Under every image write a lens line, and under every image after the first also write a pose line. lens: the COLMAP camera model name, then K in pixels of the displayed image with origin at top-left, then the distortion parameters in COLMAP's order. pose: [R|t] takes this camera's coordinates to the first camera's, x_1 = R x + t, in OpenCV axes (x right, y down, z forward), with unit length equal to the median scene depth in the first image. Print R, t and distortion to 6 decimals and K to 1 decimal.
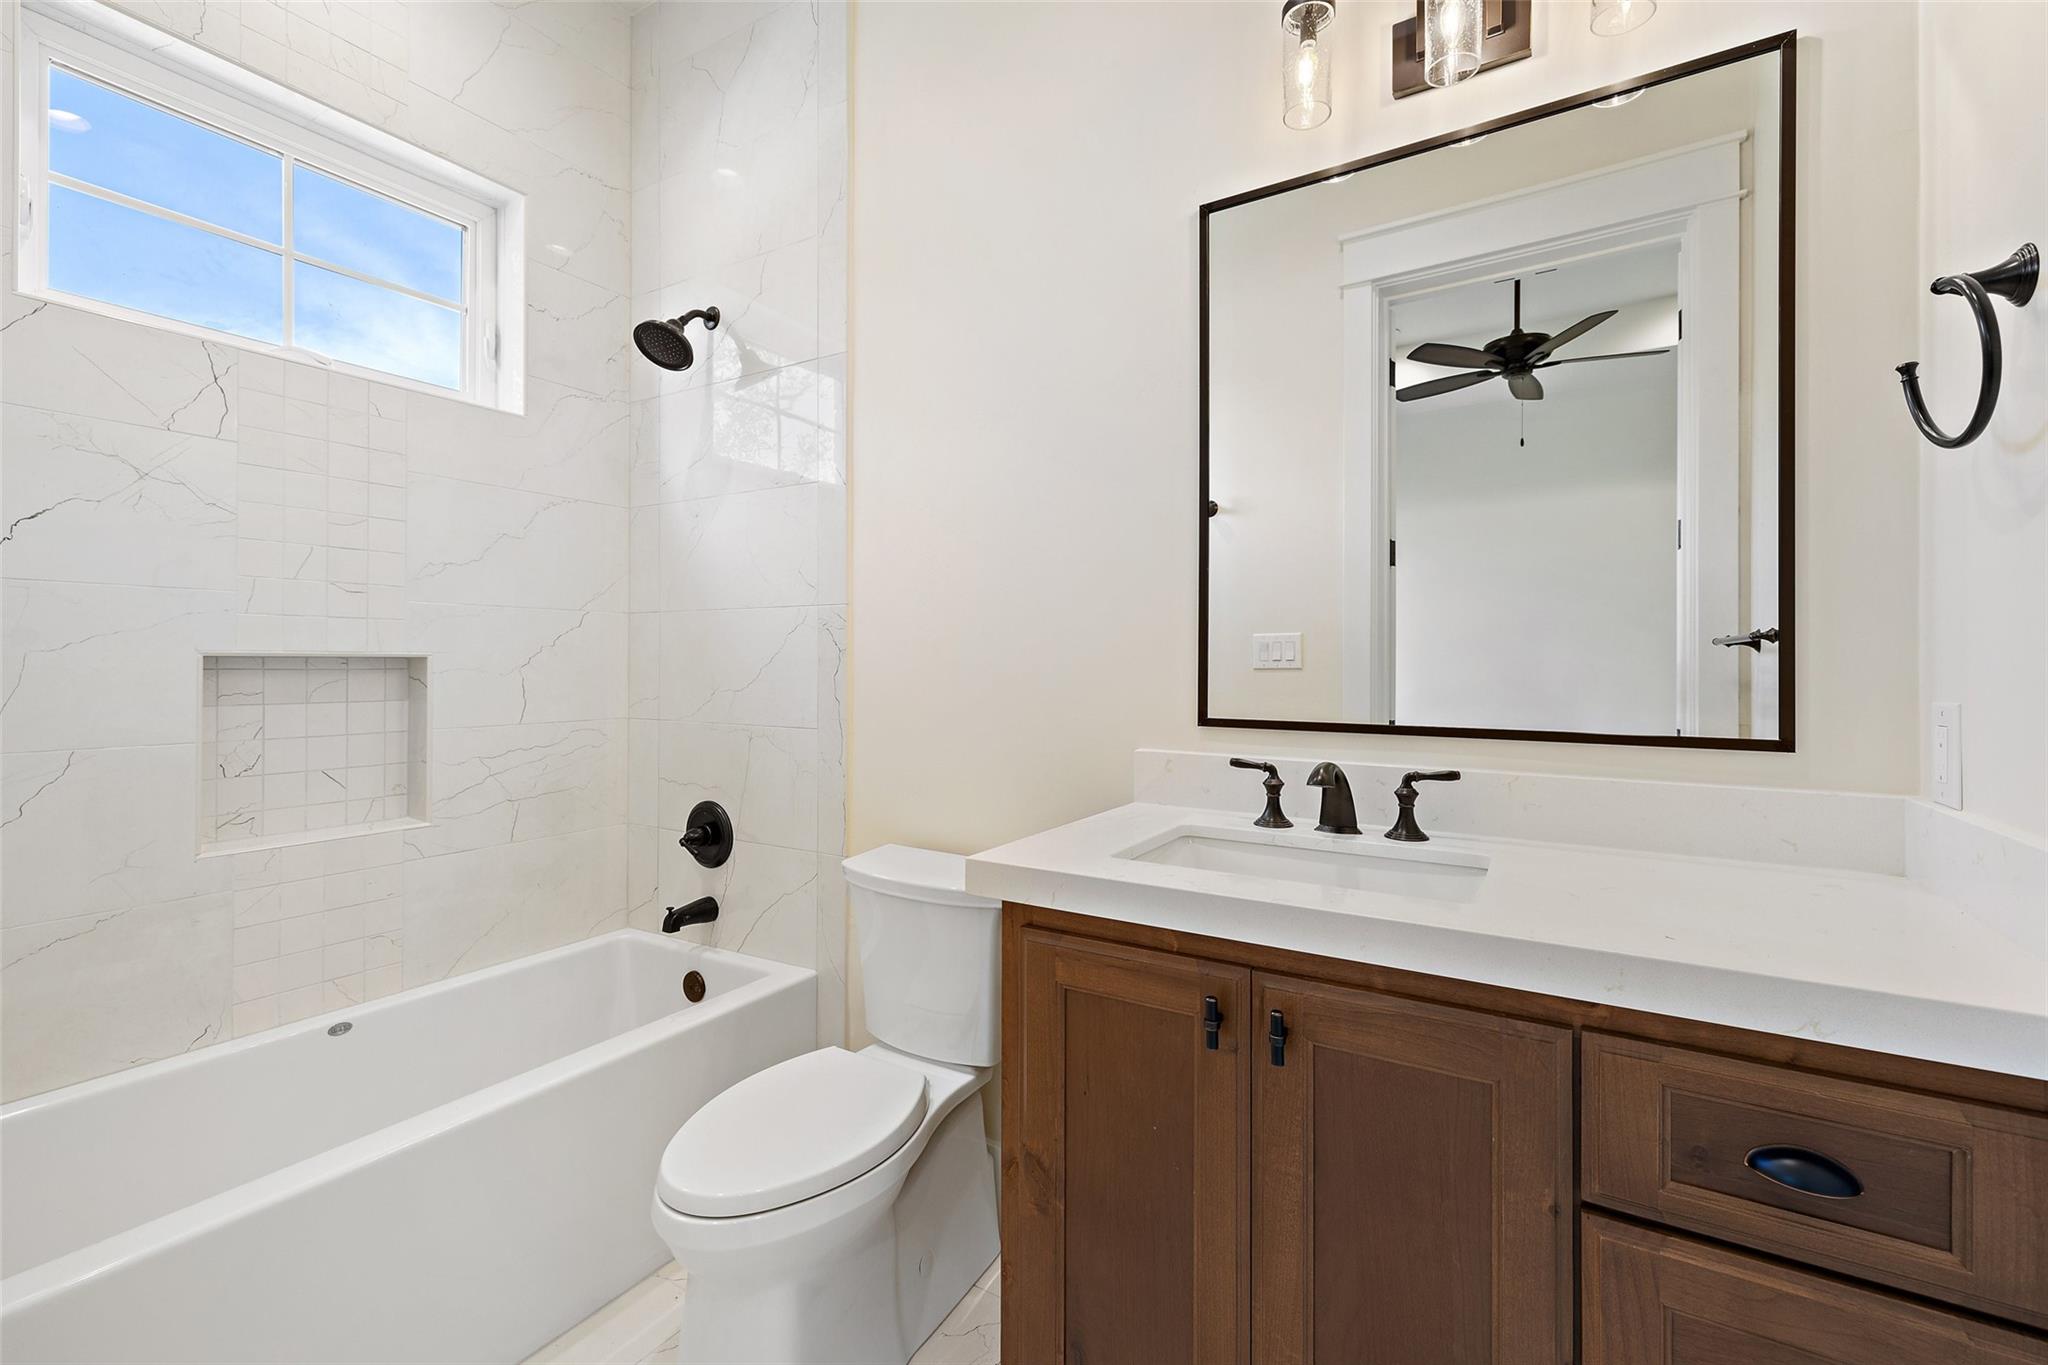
lens RADIAL K [[864.2, 0, 1025.7], [0, 864.2, 664.6], [0, 0, 1]] dist [-0.031060, 0.000158]
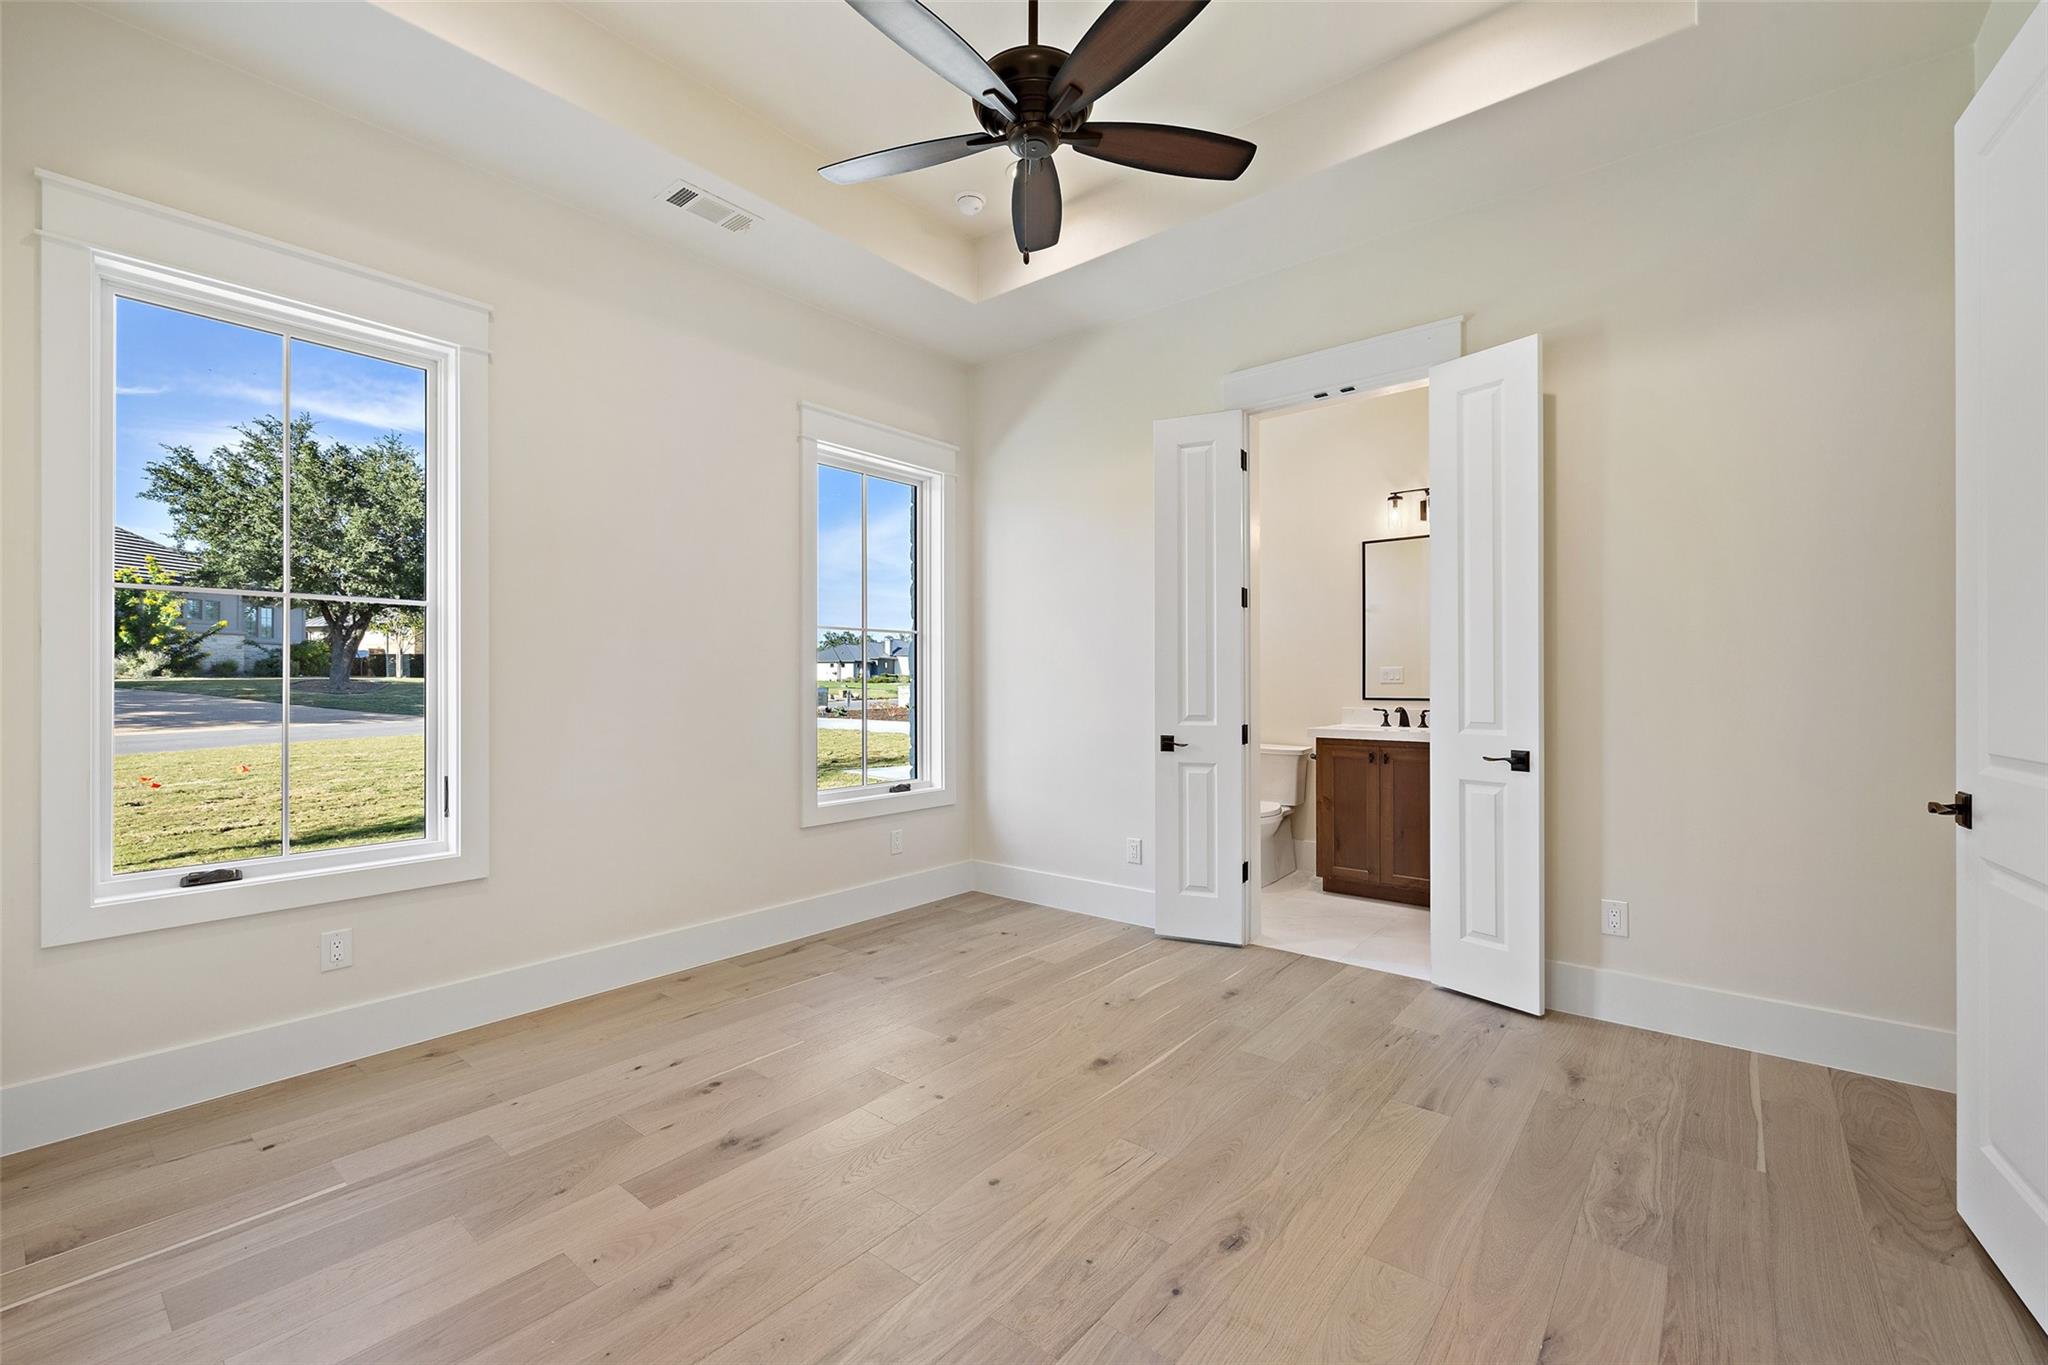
lens RADIAL K [[864.2, 0, 1023.7], [0, 864.2, 671.8], [0, 0, 1]] dist [-0.031060, 0.000158]
pose [[0.990881, 0.004502, -0.134668, -0.776238], [-0.005966, 0.999927, -0.010464, 0.009528], [0.134611, 0.011172, 0.990836, -2.940293]]
